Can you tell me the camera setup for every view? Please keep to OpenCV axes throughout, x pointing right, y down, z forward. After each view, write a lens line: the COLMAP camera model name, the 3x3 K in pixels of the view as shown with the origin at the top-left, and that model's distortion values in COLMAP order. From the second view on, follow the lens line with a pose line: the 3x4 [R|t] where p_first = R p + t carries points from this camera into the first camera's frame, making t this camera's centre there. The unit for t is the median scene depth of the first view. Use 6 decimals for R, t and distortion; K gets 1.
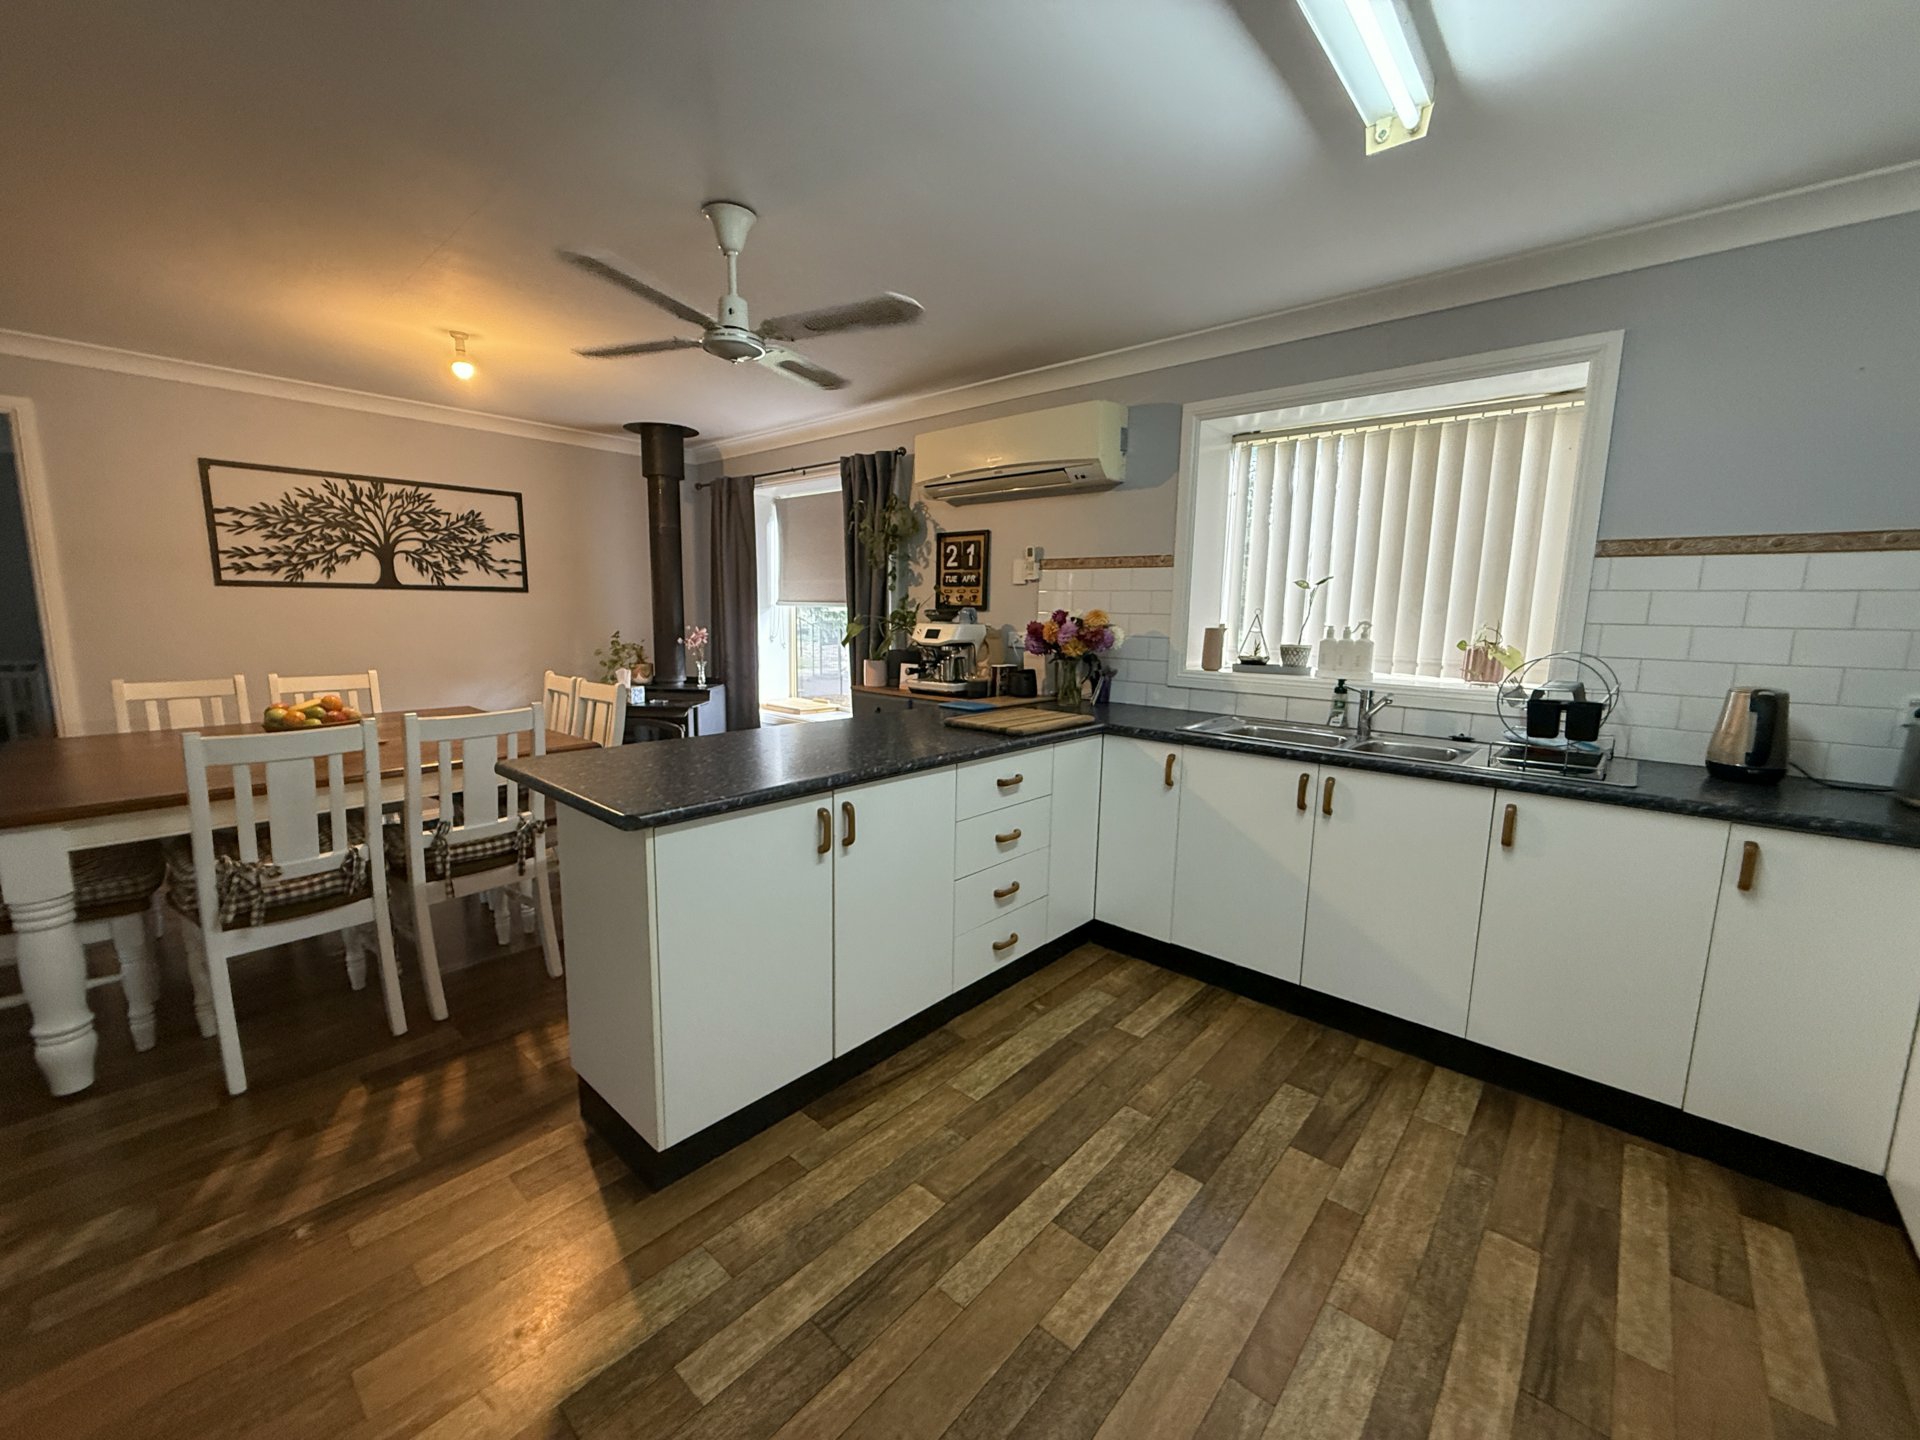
lens RADIAL K [[766.0, 0, 948.7], [0, 766.0, 720.7], [0, 0, 1]] dist [-0.000018, -0.000125]
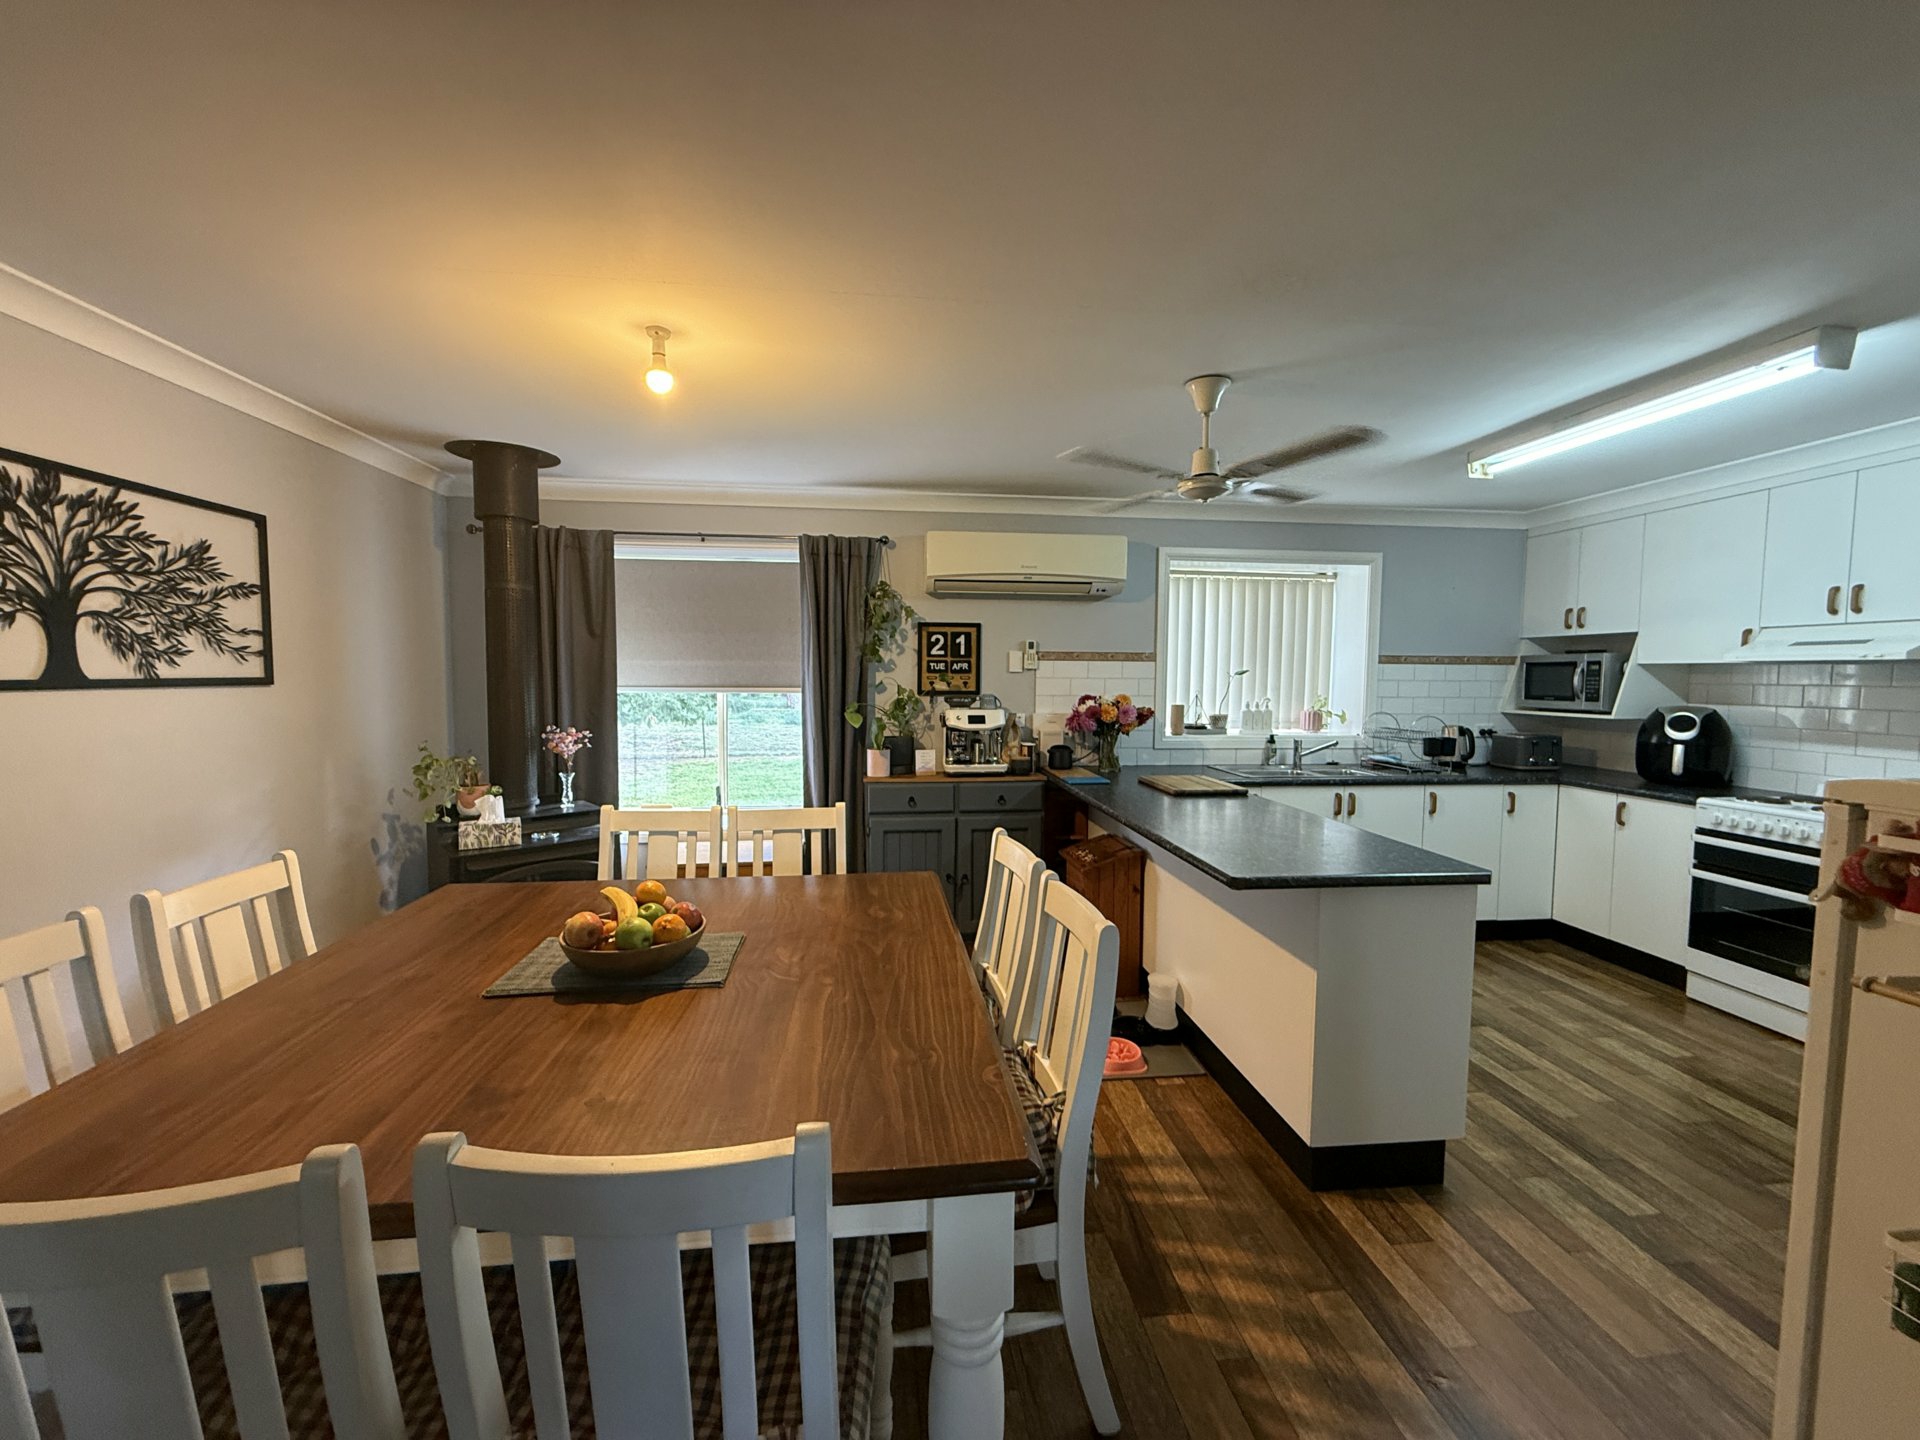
lens RADIAL K [[766.0, 0, 956.6], [0, 766.0, 723.3], [0, 0, 1]] dist [-0.000018, -0.000125]
pose [[0.665976, -0.060162, 0.743543, -0.773526], [0.114514, 0.993173, -0.022207, -0.082162], [-0.737132, 0.099936, 0.668319, 0.290644]]
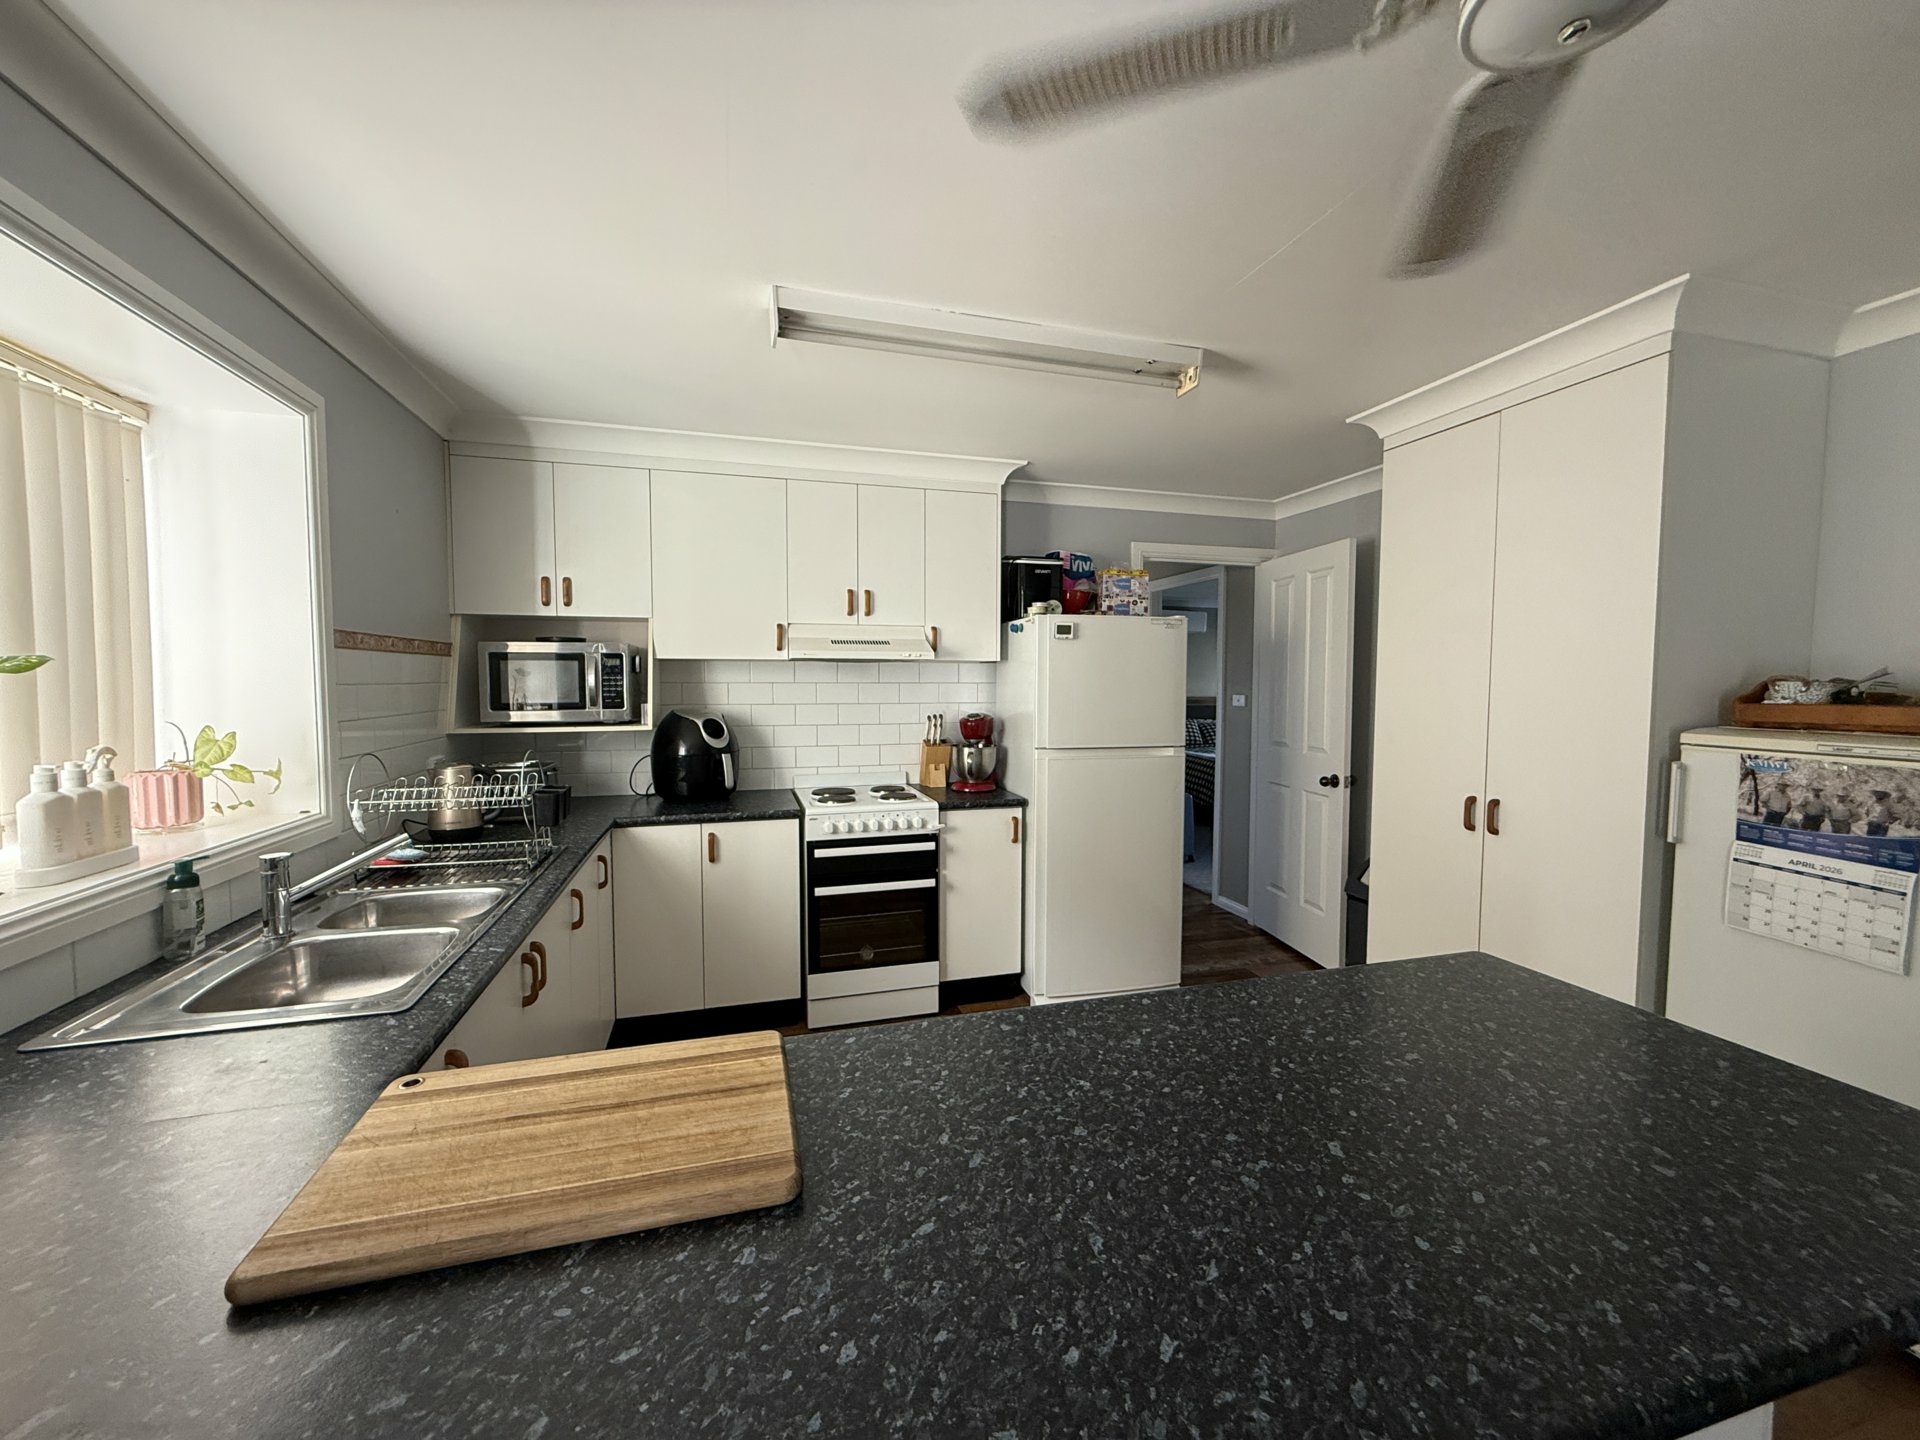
lens RADIAL K [[766.0, 0, 965.2], [0, 766.0, 725.1], [0, 0, 1]] dist [-0.000018, -0.000125]
pose [[-0.848030, -0.050949, 0.527494, -0.133777], [0.063597, 0.978391, 0.196742, -0.146242], [-0.526119, 0.200390, -0.826464, 0.789505]]
